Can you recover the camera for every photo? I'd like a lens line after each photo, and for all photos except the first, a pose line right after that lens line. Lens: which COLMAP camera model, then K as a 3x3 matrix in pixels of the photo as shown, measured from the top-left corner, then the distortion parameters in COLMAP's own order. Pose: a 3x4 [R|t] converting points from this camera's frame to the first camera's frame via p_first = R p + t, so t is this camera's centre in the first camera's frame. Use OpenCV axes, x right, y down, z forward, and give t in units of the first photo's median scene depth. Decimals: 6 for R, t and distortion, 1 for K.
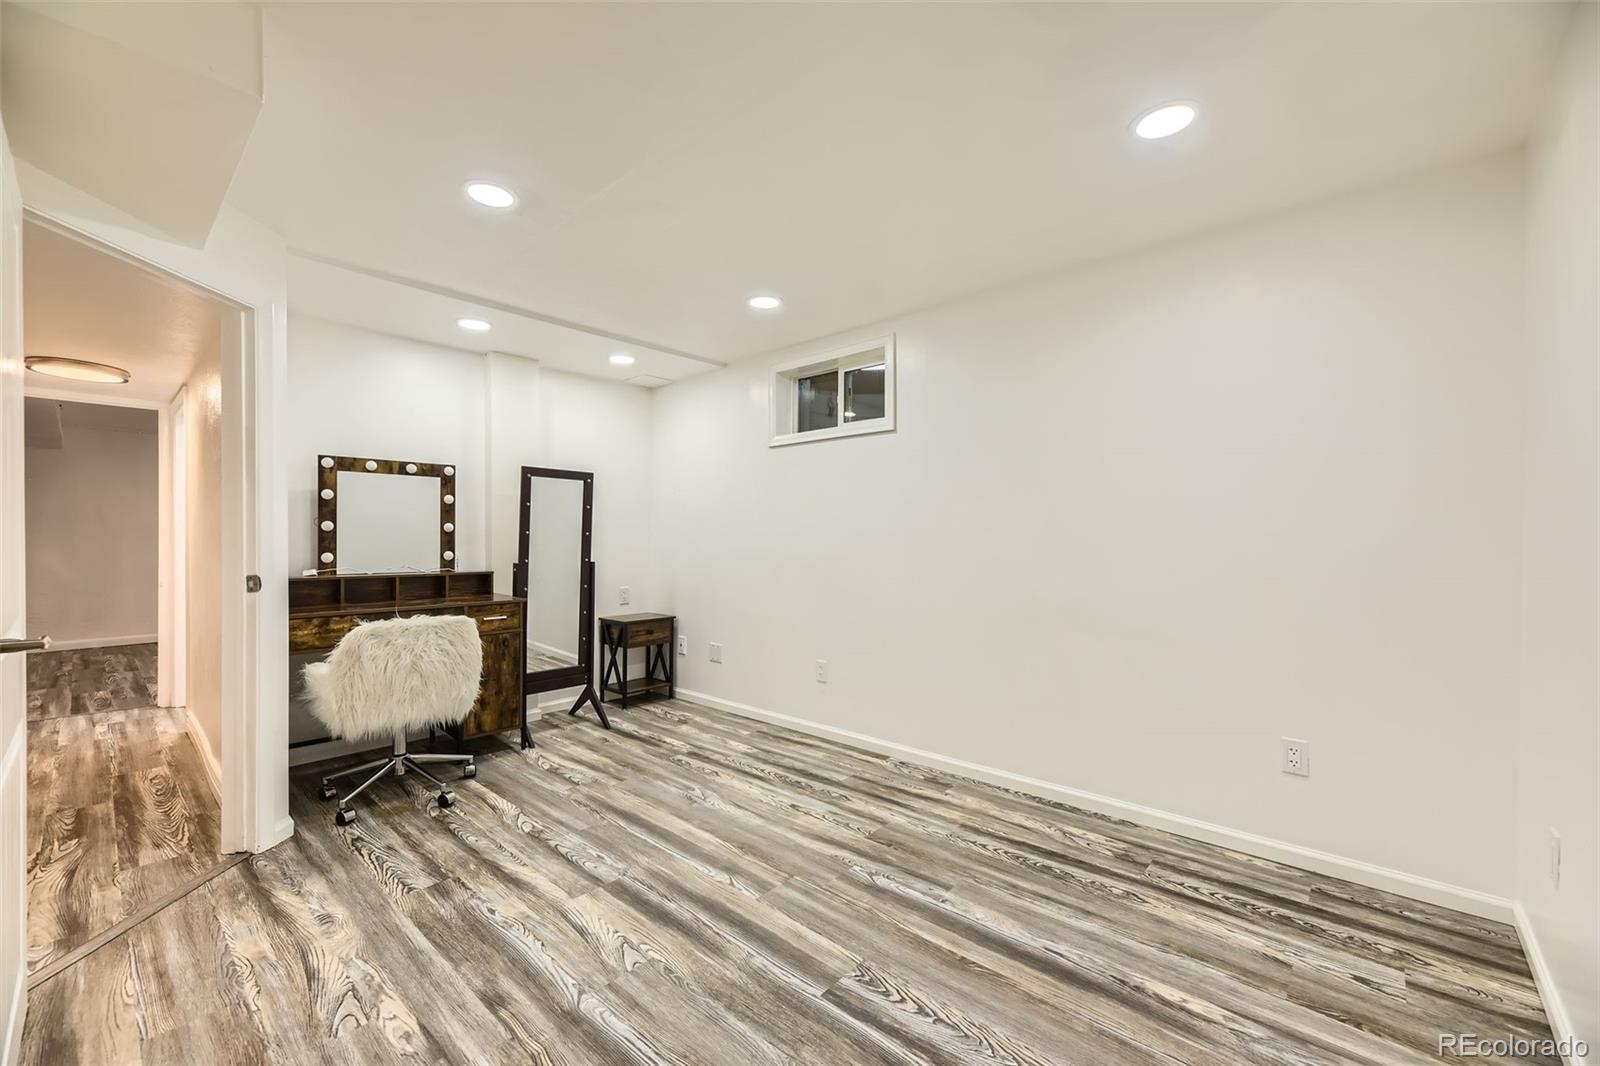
lens RADIAL K [[640.1, 0, 797.4], [0, 640.1, 532.4], [0, 0, 1]] dist [0.018923, -0.007718]
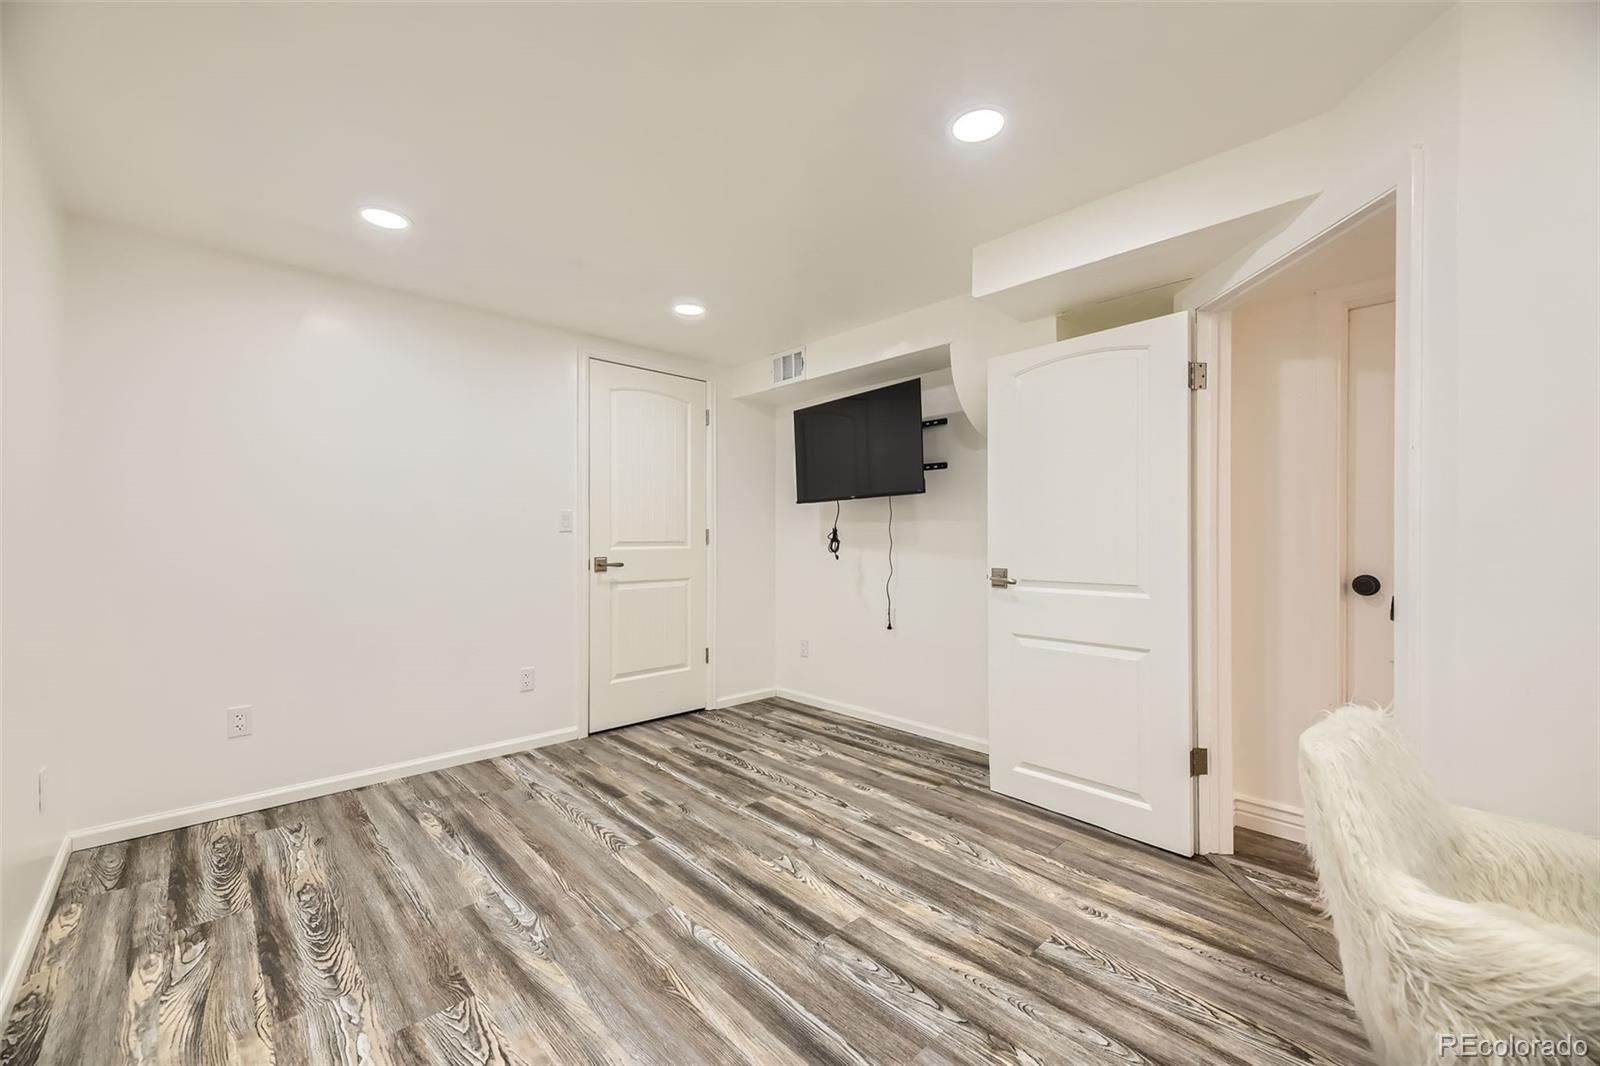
lens RADIAL K [[640.1, 0, 797.4], [0, 640.1, 532.4], [0, 0, 1]] dist [0.018923, -0.007718]
pose [[-0.996322, -0.003039, 0.085634, -0.329689], [-0.004283, 0.999888, -0.014343, 0.015776], [-0.085581, -0.014657, -0.996223, 1.938696]]
